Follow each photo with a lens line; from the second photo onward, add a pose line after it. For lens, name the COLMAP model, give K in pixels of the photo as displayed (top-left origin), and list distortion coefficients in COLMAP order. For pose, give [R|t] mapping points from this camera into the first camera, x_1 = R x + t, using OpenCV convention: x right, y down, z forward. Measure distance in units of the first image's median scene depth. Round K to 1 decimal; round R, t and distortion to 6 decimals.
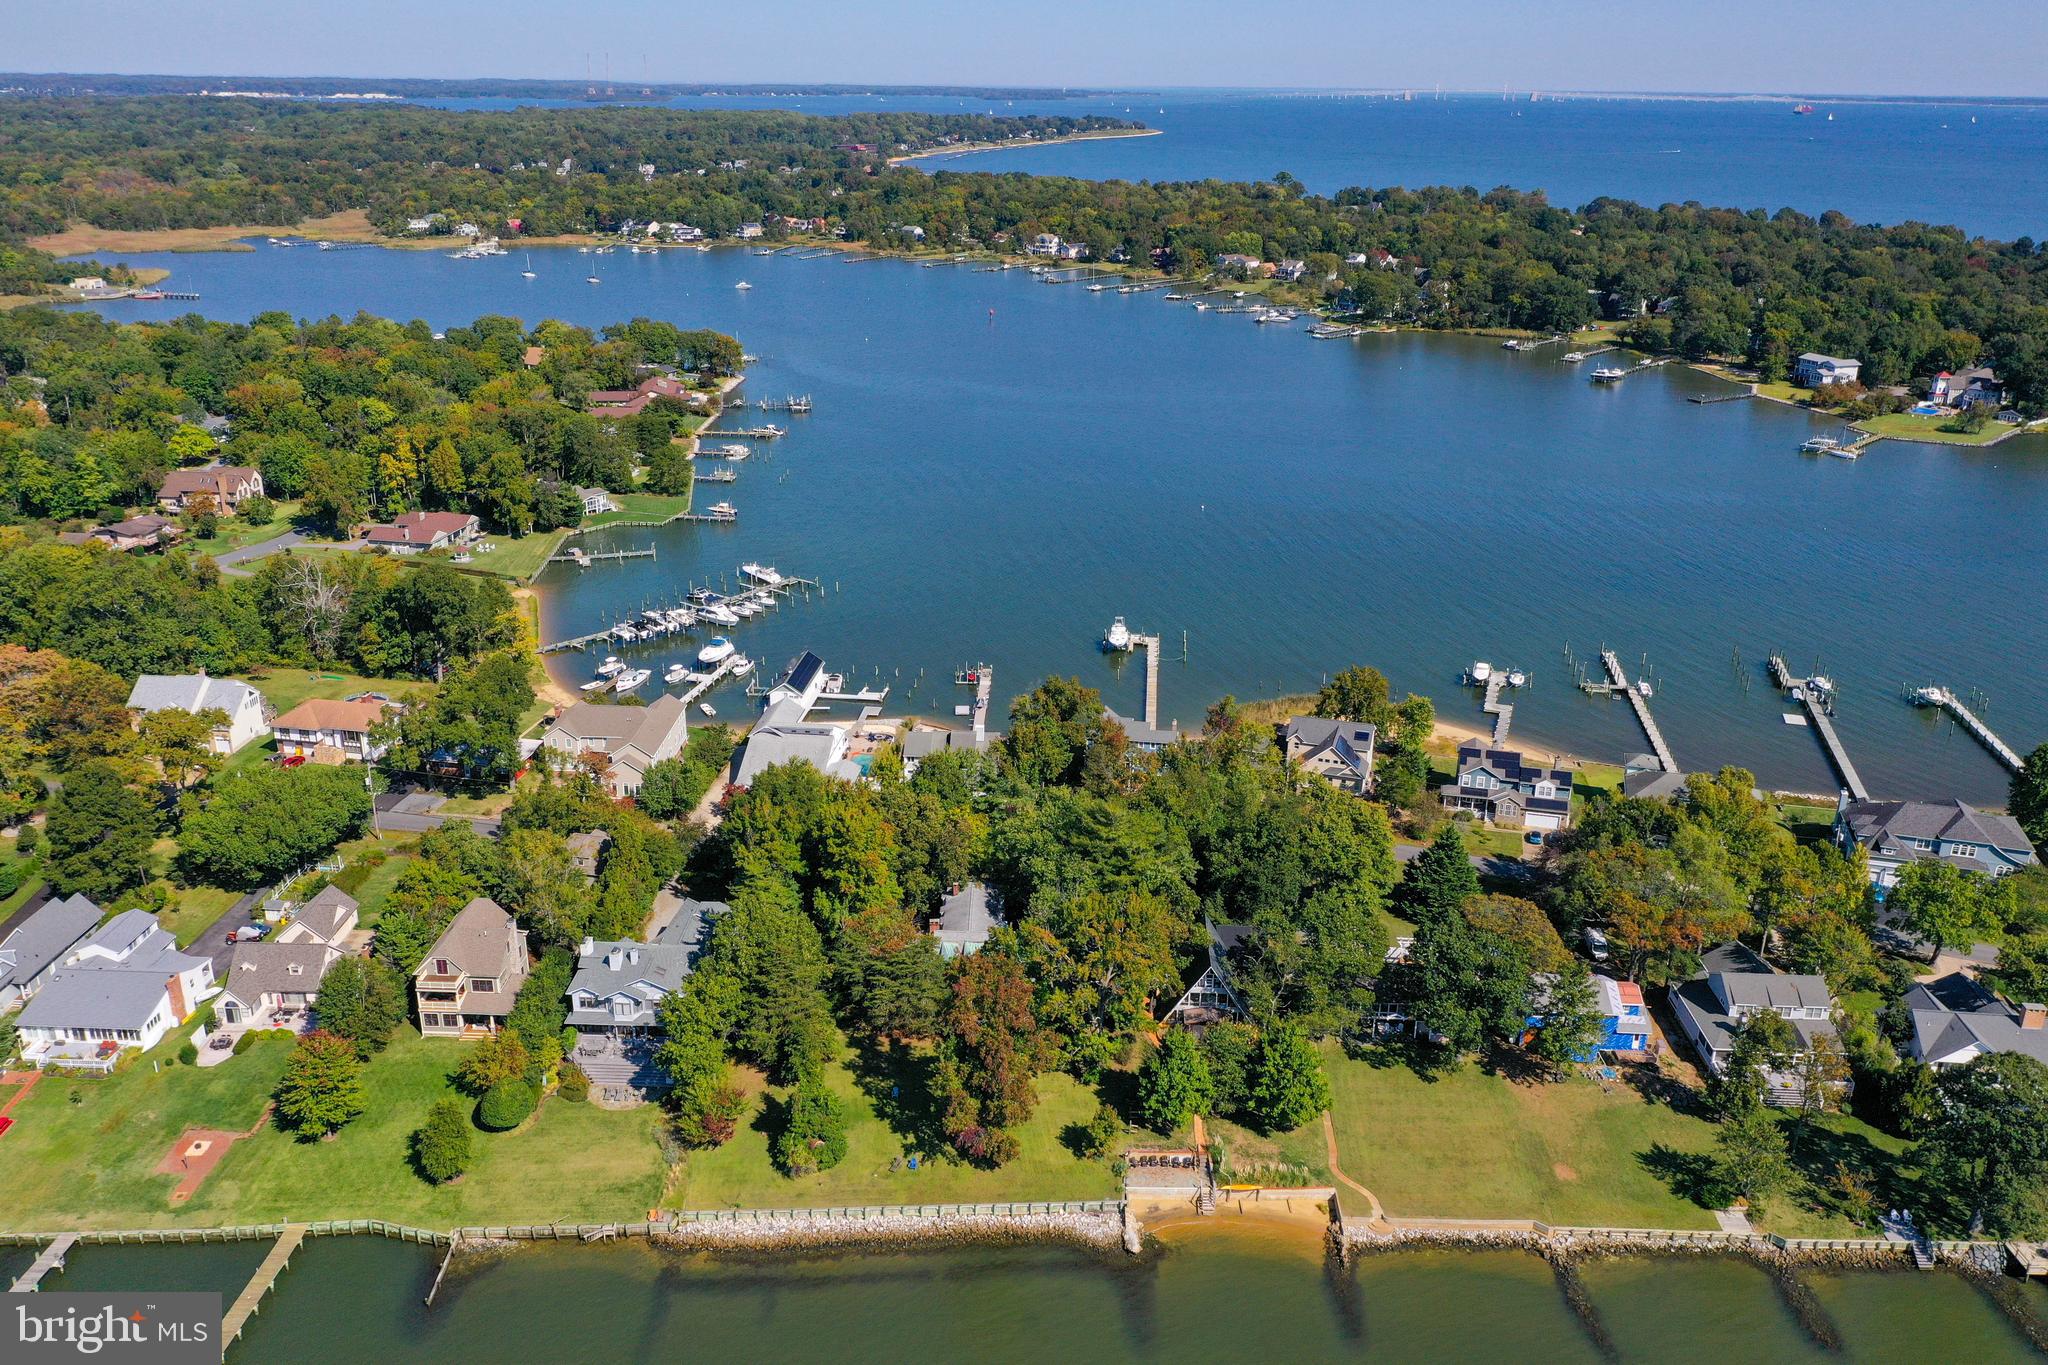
lens RADIAL K [[1616.5, 0, 1024.0], [0, 1616.5, 682.5], [0, 0, 1]] dist [0.002278, -0.000064]
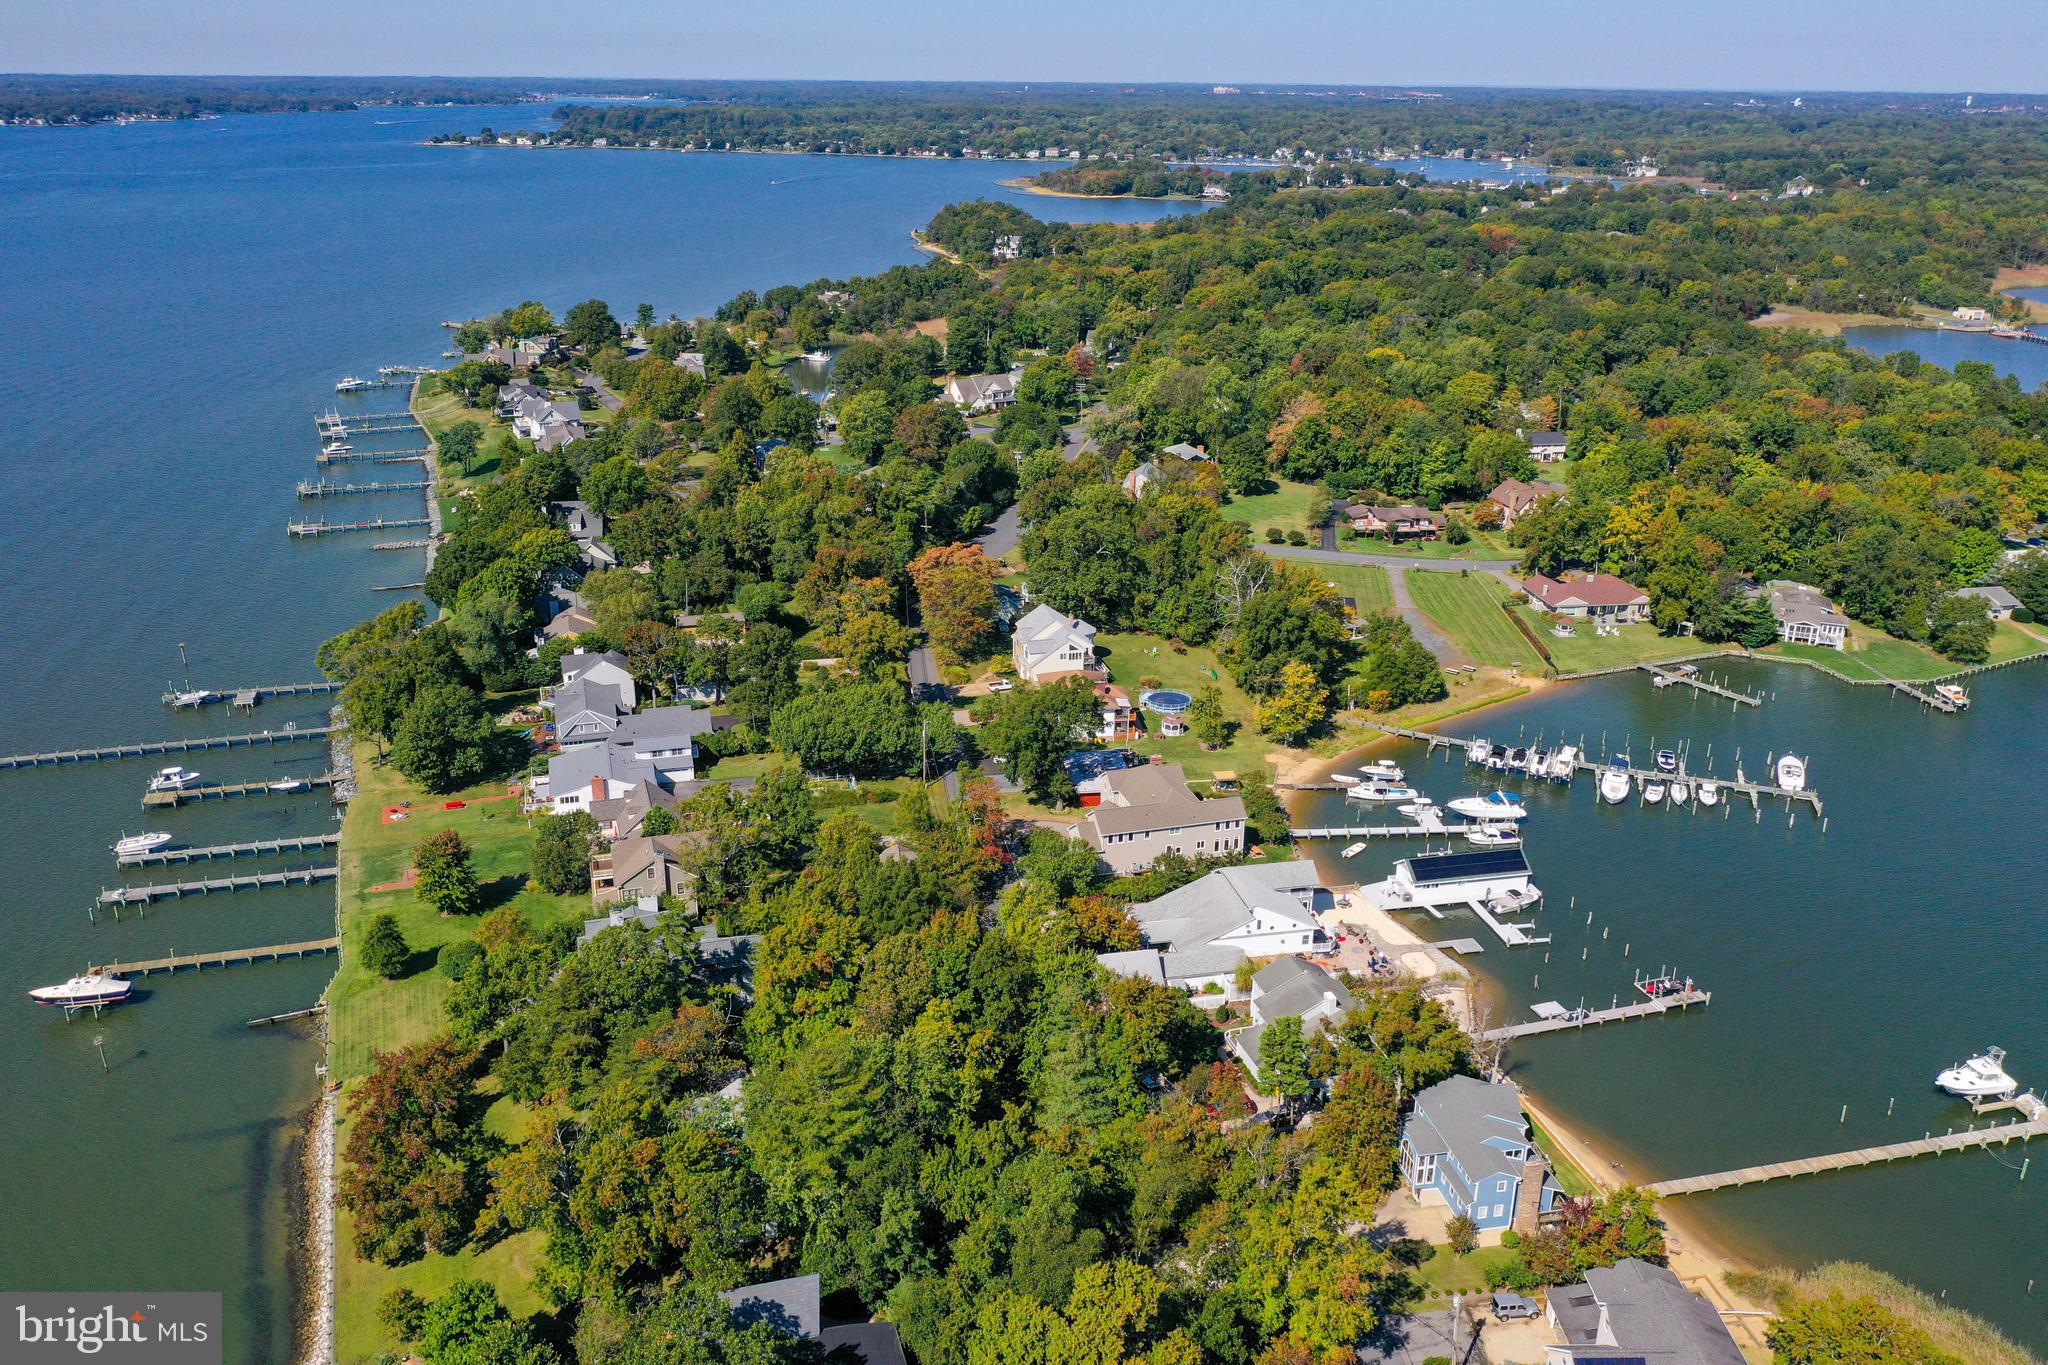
lens RADIAL K [[1619.4, 0, 1024.0], [0, 1619.4, 682.5], [0, 0, 1]] dist [0.001727, -0.008342]
pose [[0.310226, 0.324511, -0.893561, 0.324962], [-0.337052, 0.916421, 0.215796, -0.128978], [0.888907, 0.234231, 0.393675, 0.358117]]
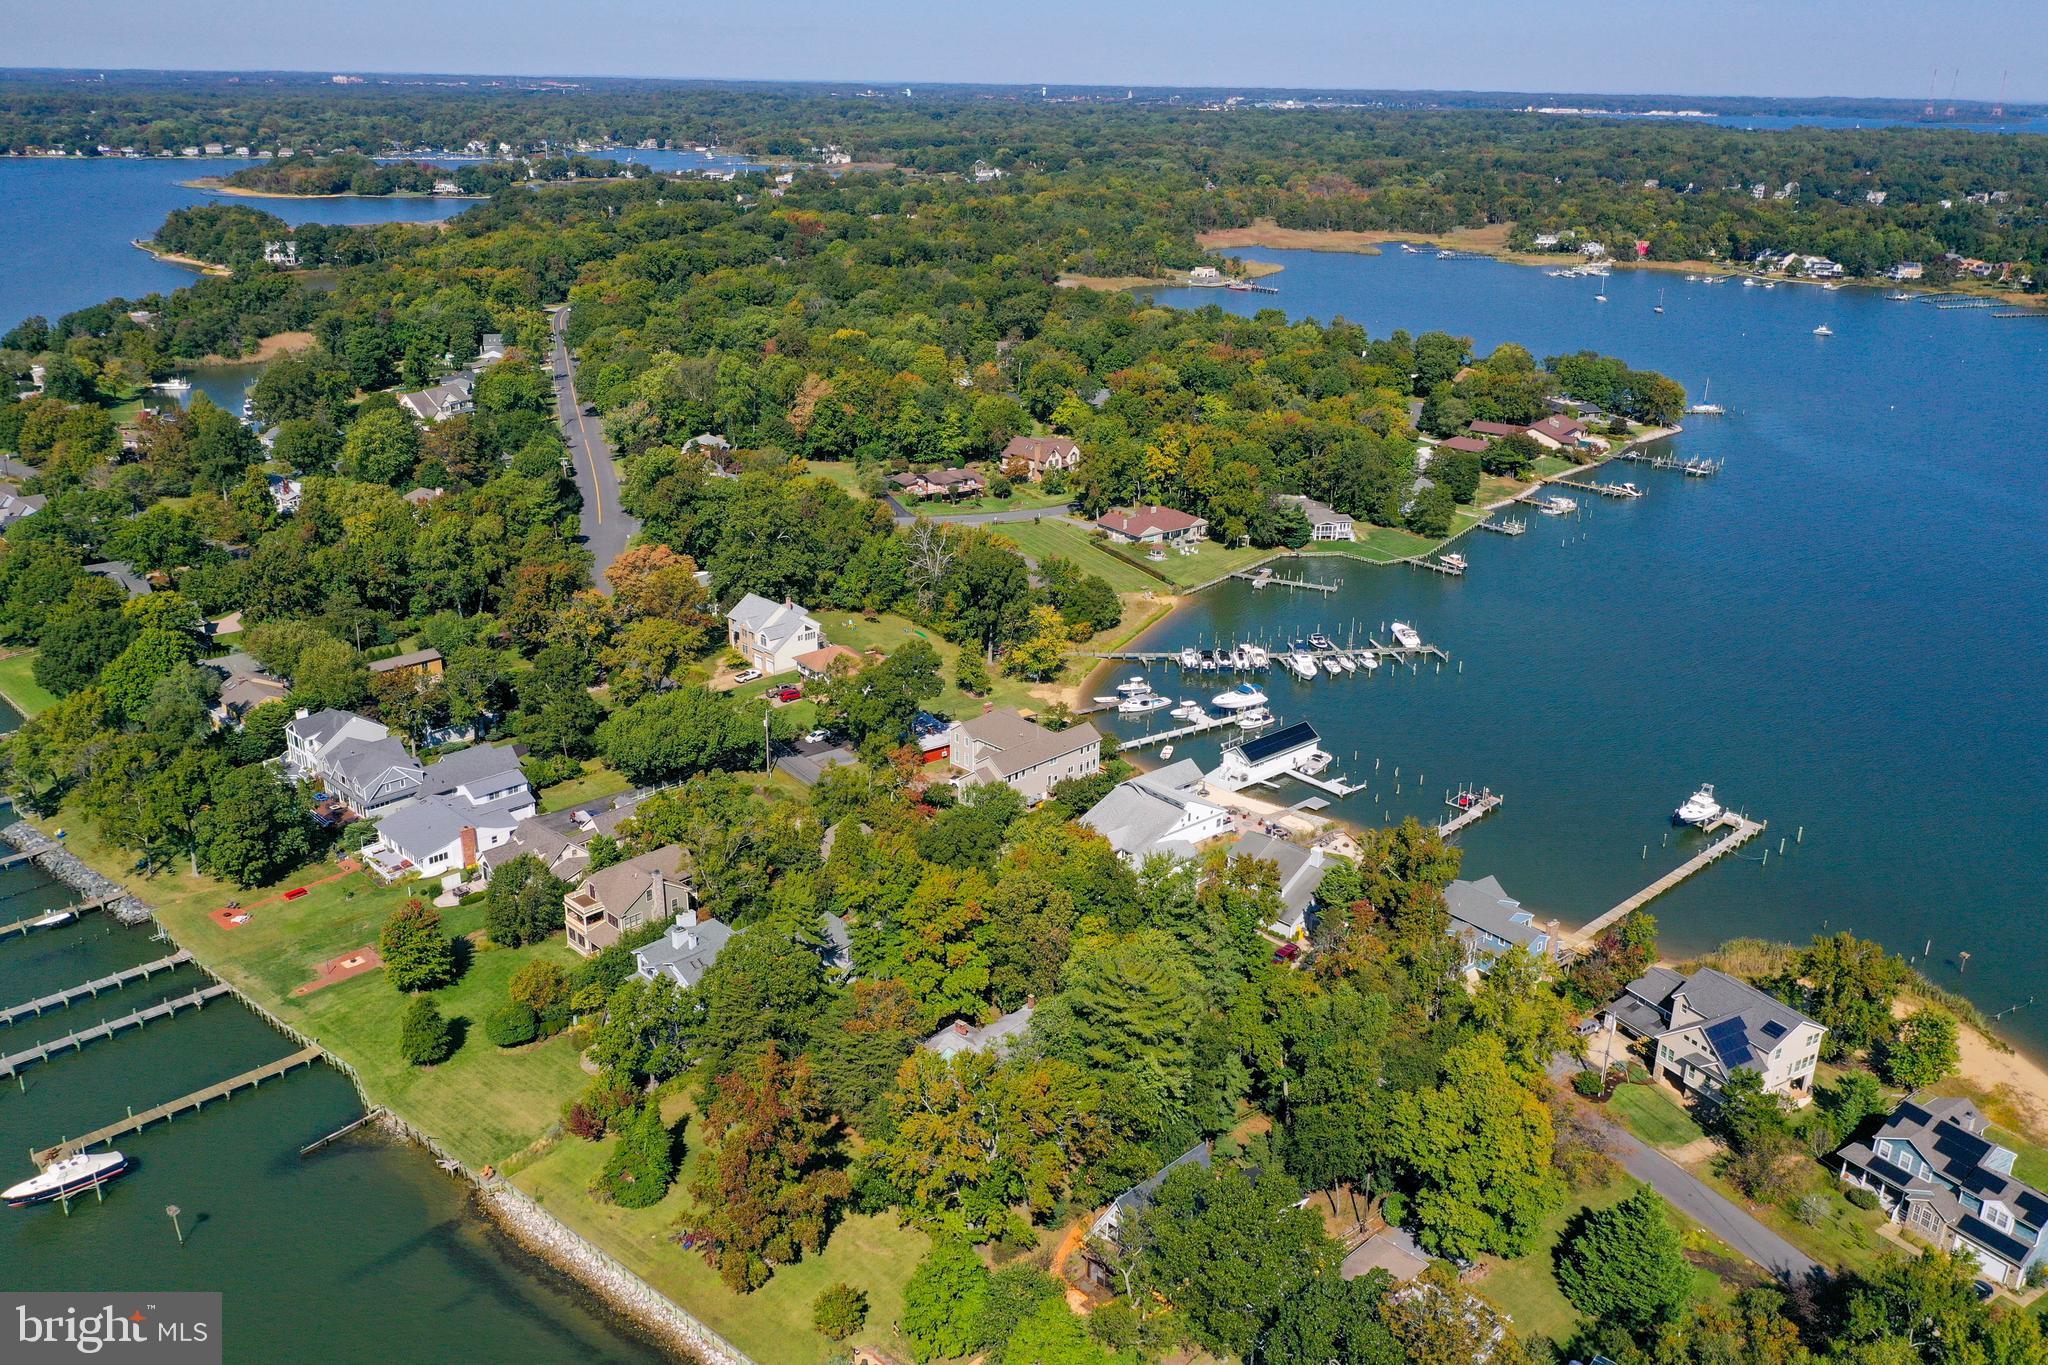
lens RADIAL K [[1616.5, 0, 1024.0], [0, 1616.5, 682.5], [0, 0, 1]] dist [0.002278, -0.000064]
pose [[0.731607, 0.237798, -0.638908, 0.238766], [-0.243982, 0.966447, 0.080326, -0.055335], [0.636573, 0.097115, 0.765078, 0.153473]]
